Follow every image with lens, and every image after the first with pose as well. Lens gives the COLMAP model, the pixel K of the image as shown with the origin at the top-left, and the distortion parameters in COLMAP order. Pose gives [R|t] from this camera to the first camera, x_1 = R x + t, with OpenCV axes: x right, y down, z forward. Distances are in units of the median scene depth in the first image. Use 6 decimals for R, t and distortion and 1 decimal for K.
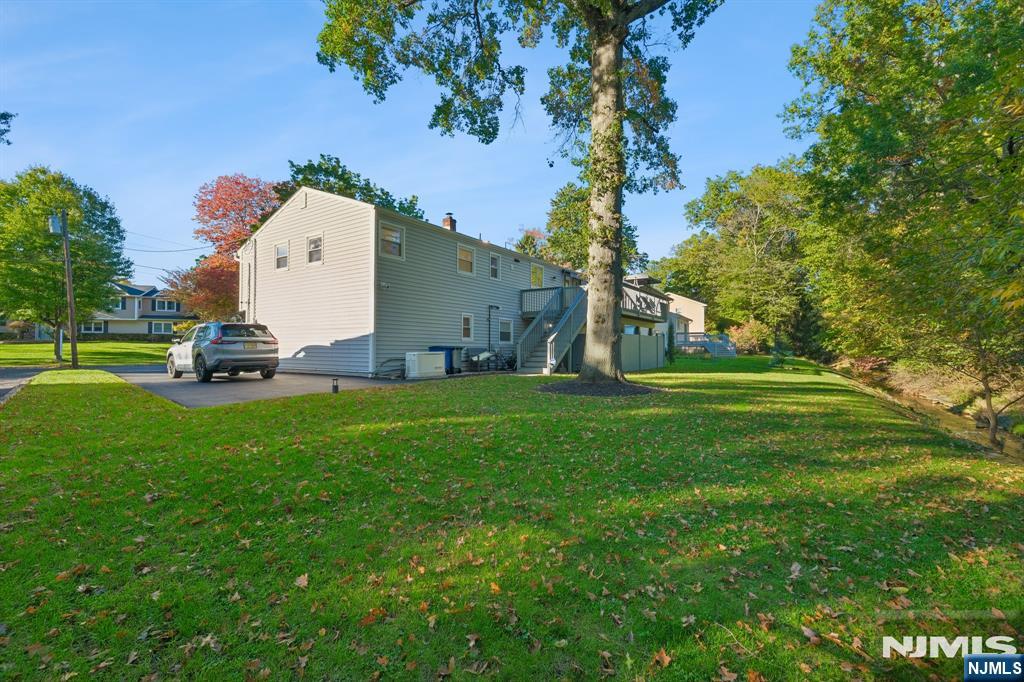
lens RADIAL K [[445.6, 0, 512.0], [0, 445.6, 341.0], [0, 0, 1]] dist [-0.000050, -0.000008]
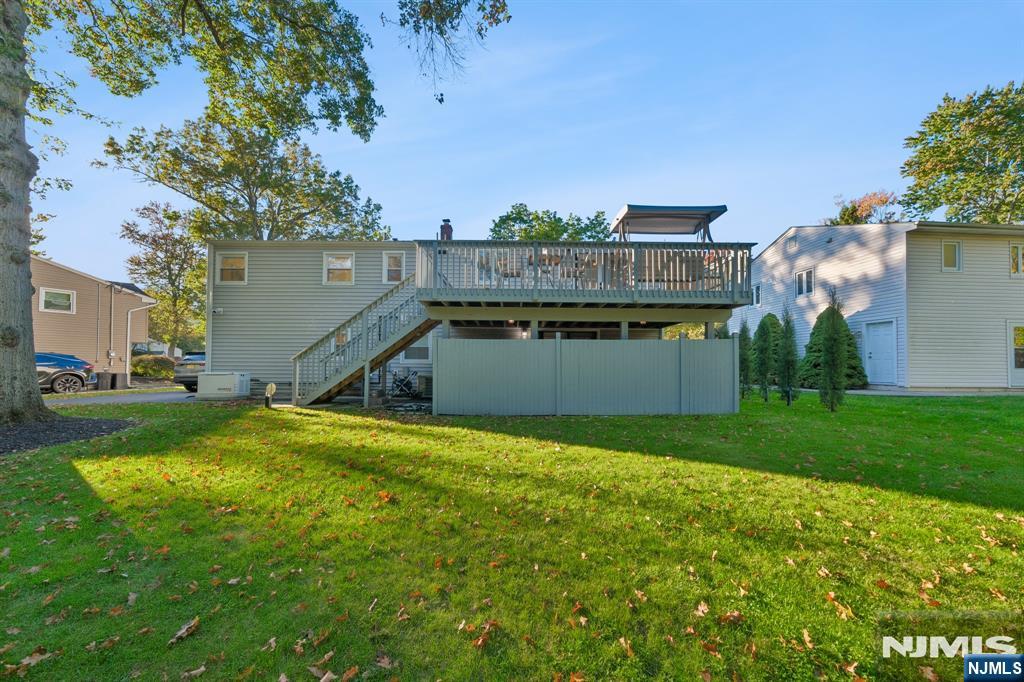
lens RADIAL K [[348.7, 0, 514.9], [0, 348.7, 351.8], [0, 0, 1]] dist [-0.001001, 0.001955]
pose [[0.567094, -0.030645, -0.823083, 0.487045], [0.012126, 0.999510, -0.028859, 0.005361], [0.823564, 0.006385, 0.567188, 0.668318]]
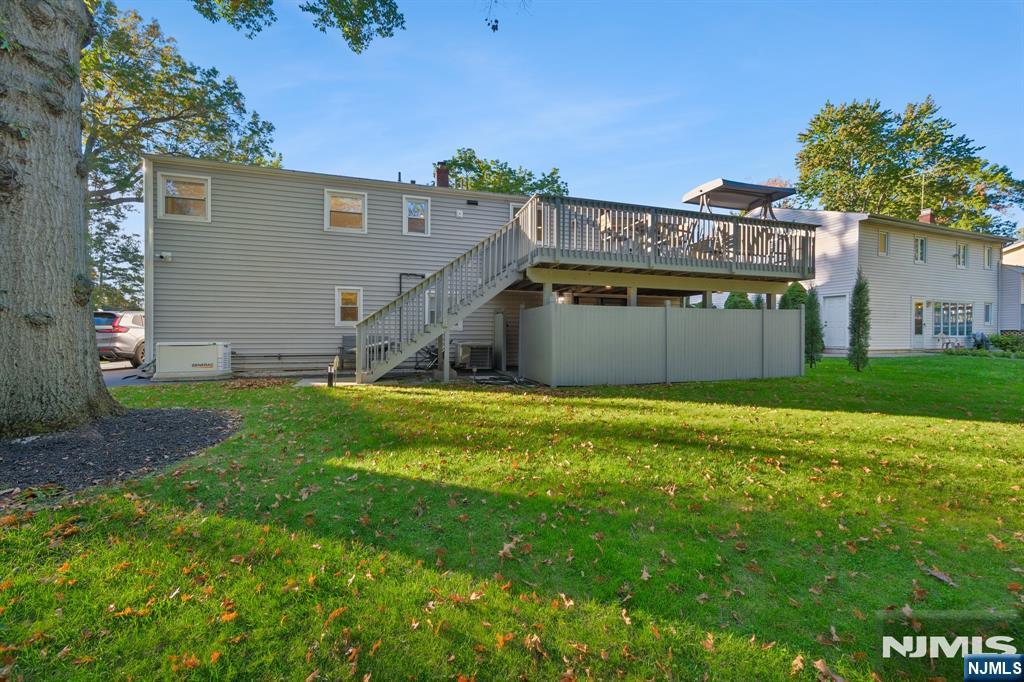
lens RADIAL K [[386.9, 0, 511.5], [0, 386.9, 326.3], [0, 0, 1]] dist [0.013554, 0.000086]
pose [[0.772383, -0.004829, -0.635139, 0.363668], [0.007396, 0.999972, 0.001391, 0.001191], [0.635114, -0.005772, 0.772397, 0.515808]]
